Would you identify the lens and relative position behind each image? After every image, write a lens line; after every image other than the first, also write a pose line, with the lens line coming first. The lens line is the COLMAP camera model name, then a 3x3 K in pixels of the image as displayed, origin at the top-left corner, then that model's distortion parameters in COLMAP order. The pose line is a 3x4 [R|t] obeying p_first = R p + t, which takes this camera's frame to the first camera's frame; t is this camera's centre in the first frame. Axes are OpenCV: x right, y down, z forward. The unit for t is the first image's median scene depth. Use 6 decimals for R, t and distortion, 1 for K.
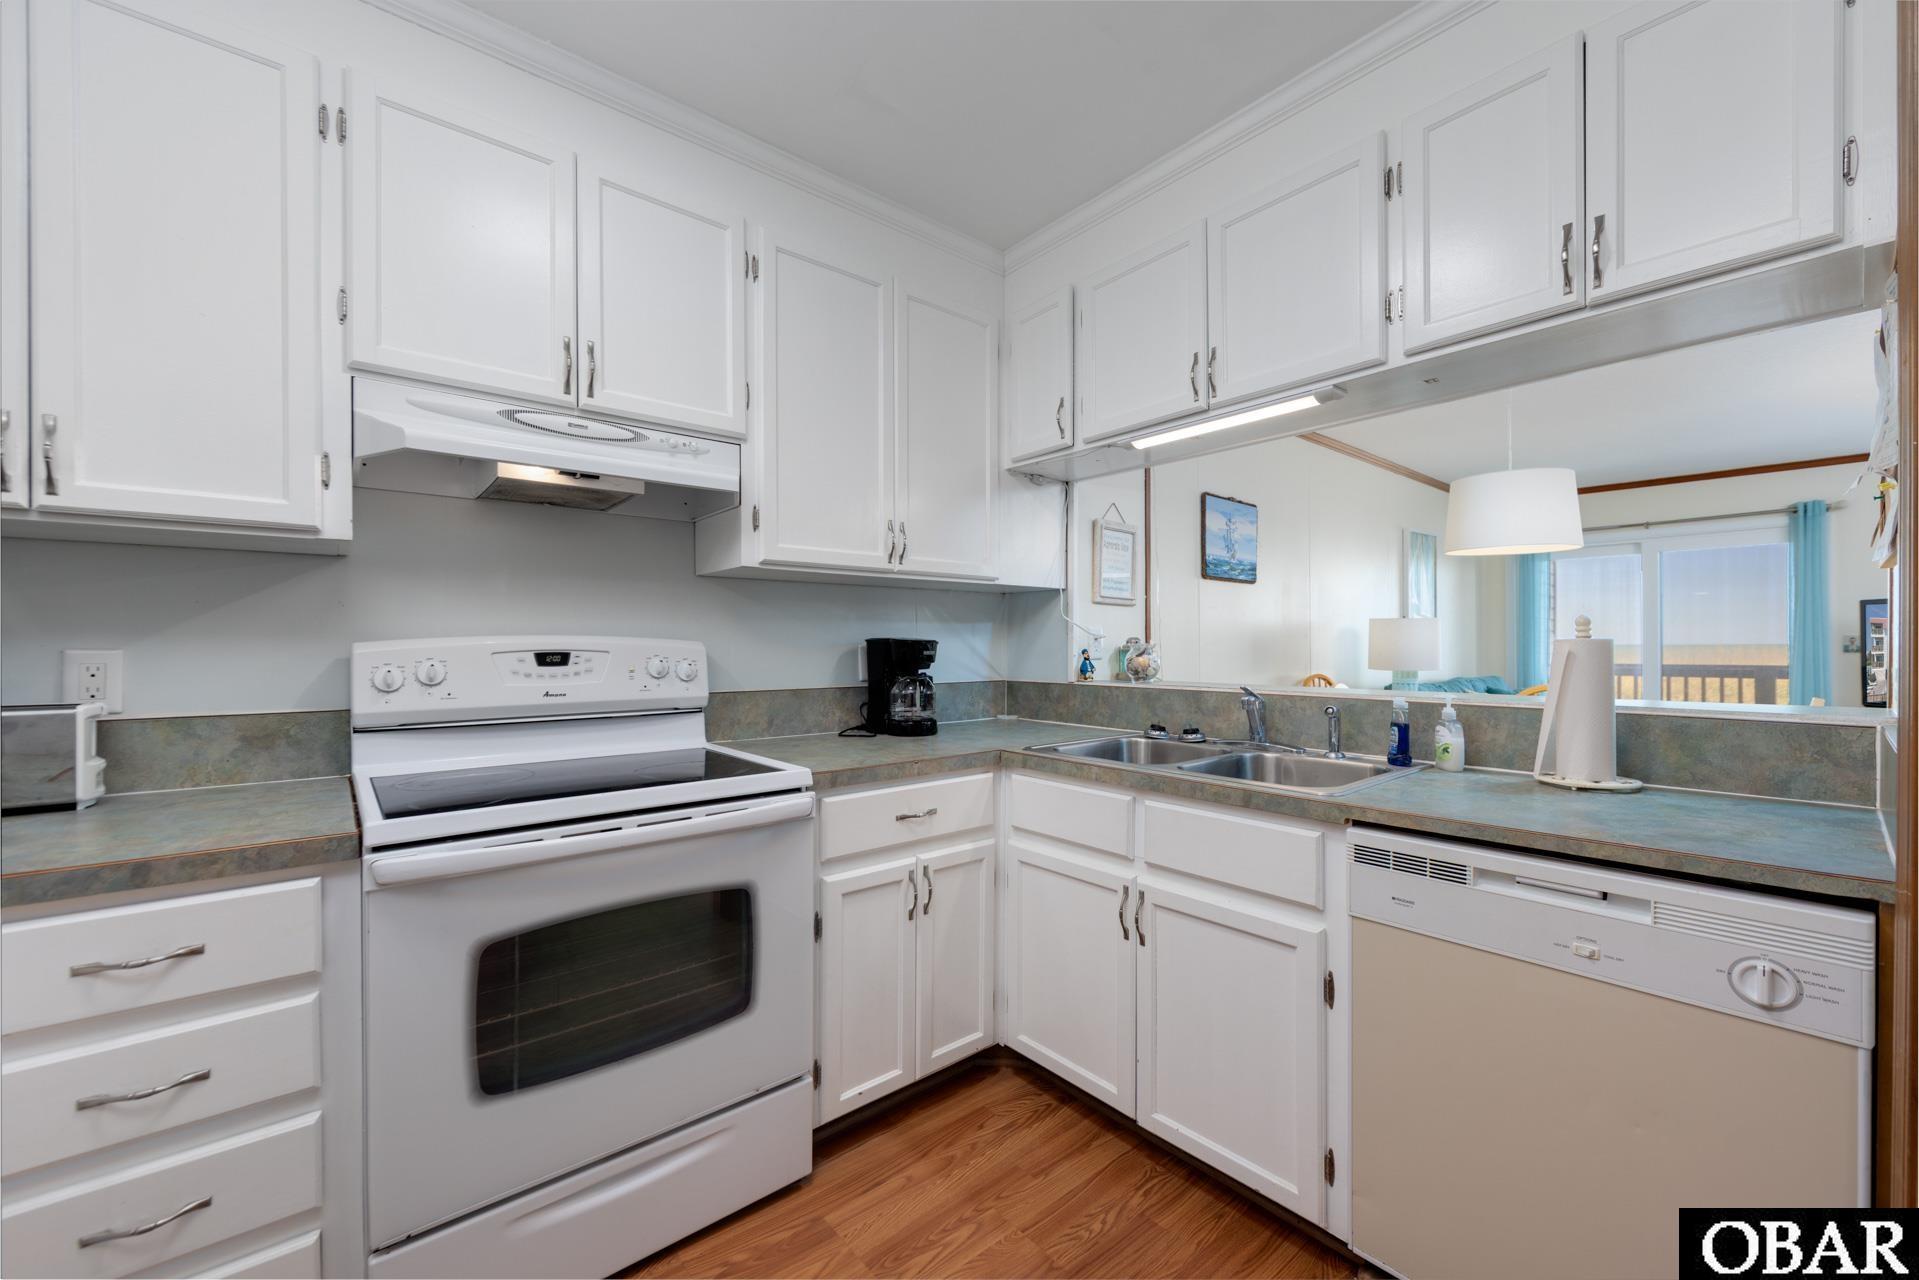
lens RADIAL K [[748.6, 0, 959.8], [0, 748.6, 645.7], [0, 0, 1]] dist [-0.003460, -0.000185]
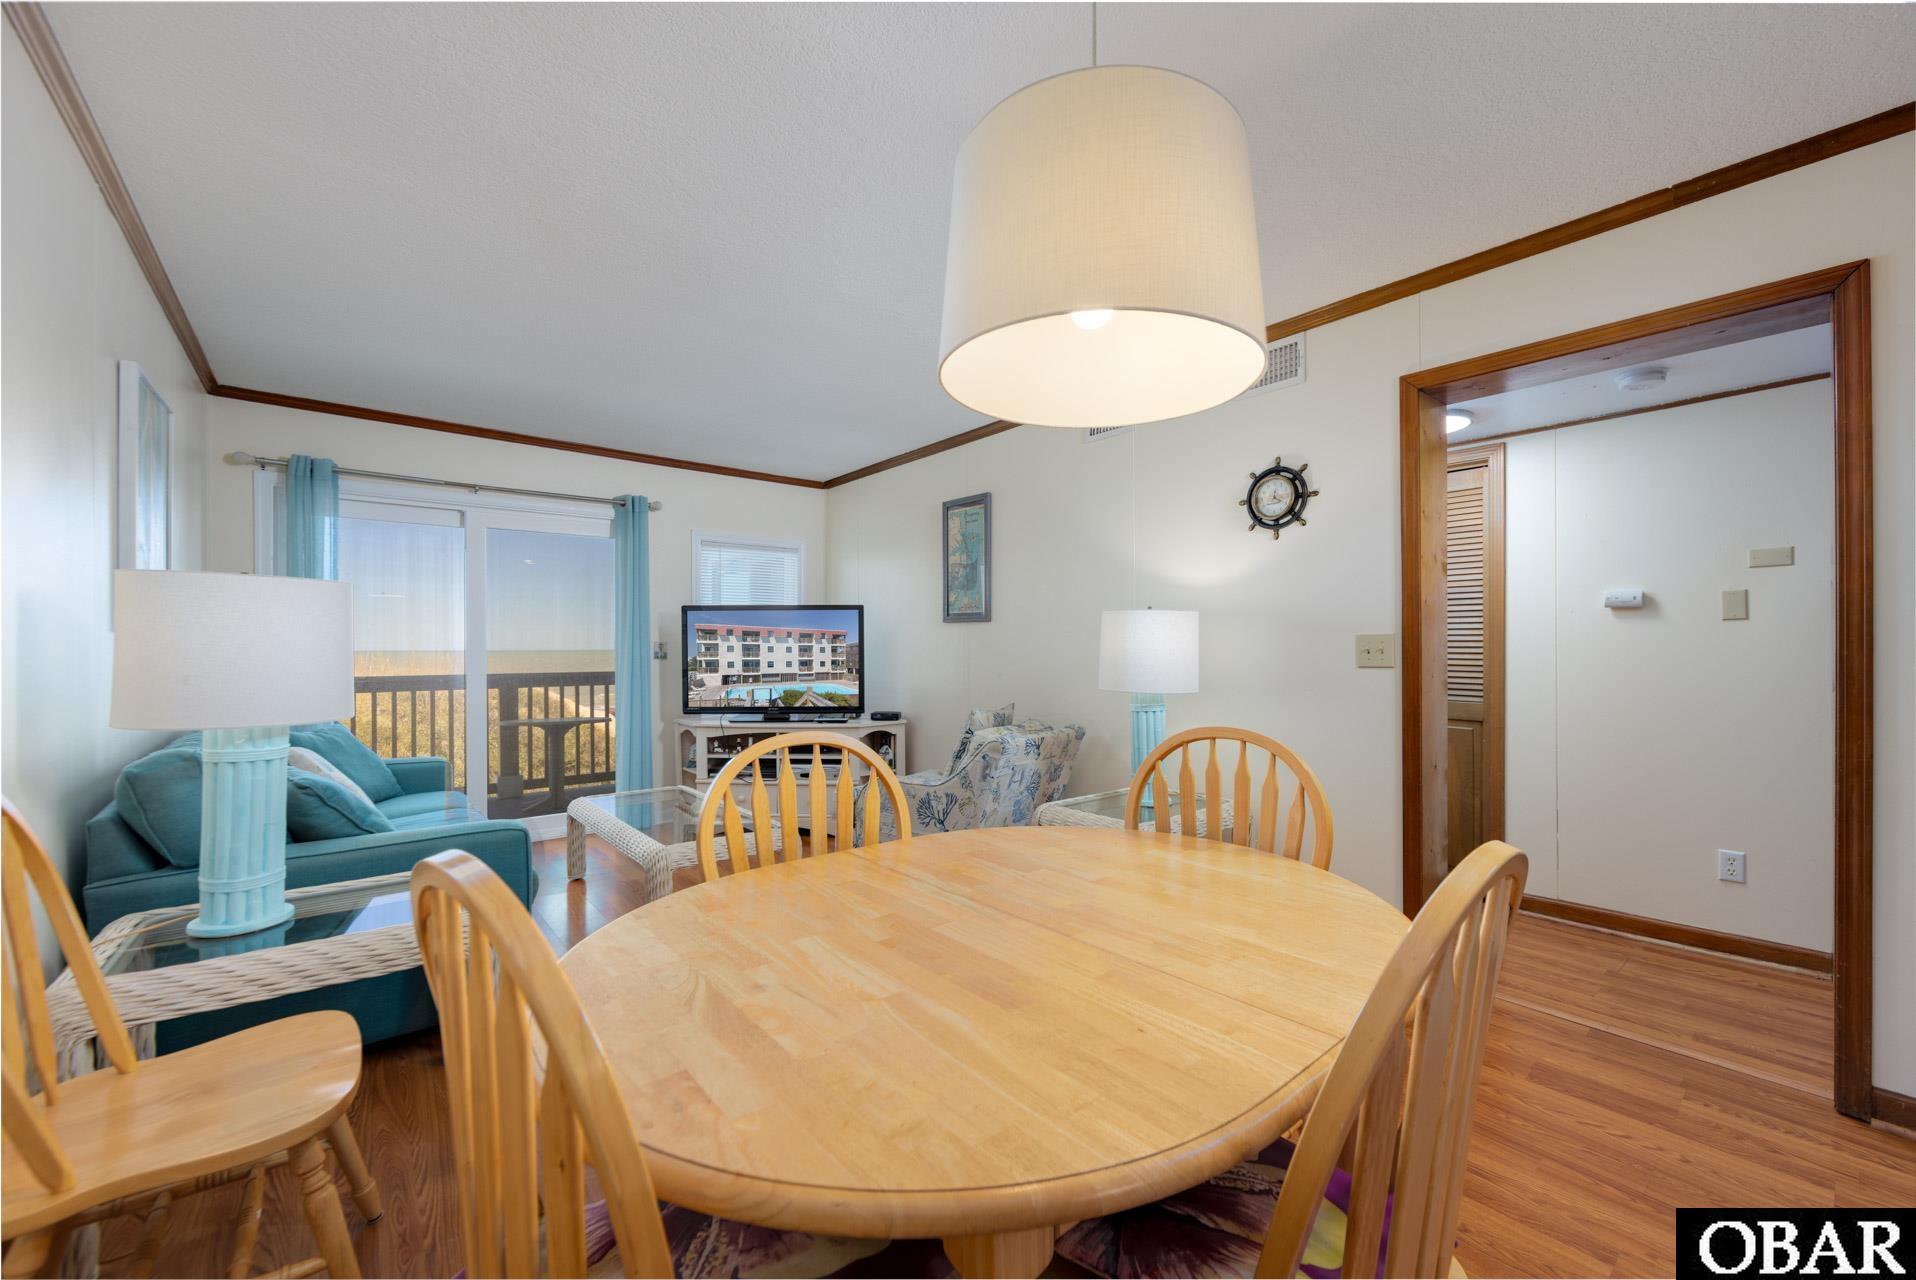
lens RADIAL K [[755.7, 0, 951.3], [0, 755.7, 644.1], [0, 0, 1]] dist [0.000887, 0.000100]
pose [[0.018936, 0.006513, 0.999799, 0.598370], [0.006065, 0.999960, -0.006629, -0.000835], [-0.999802, 0.006189, 0.018896, 1.707543]]
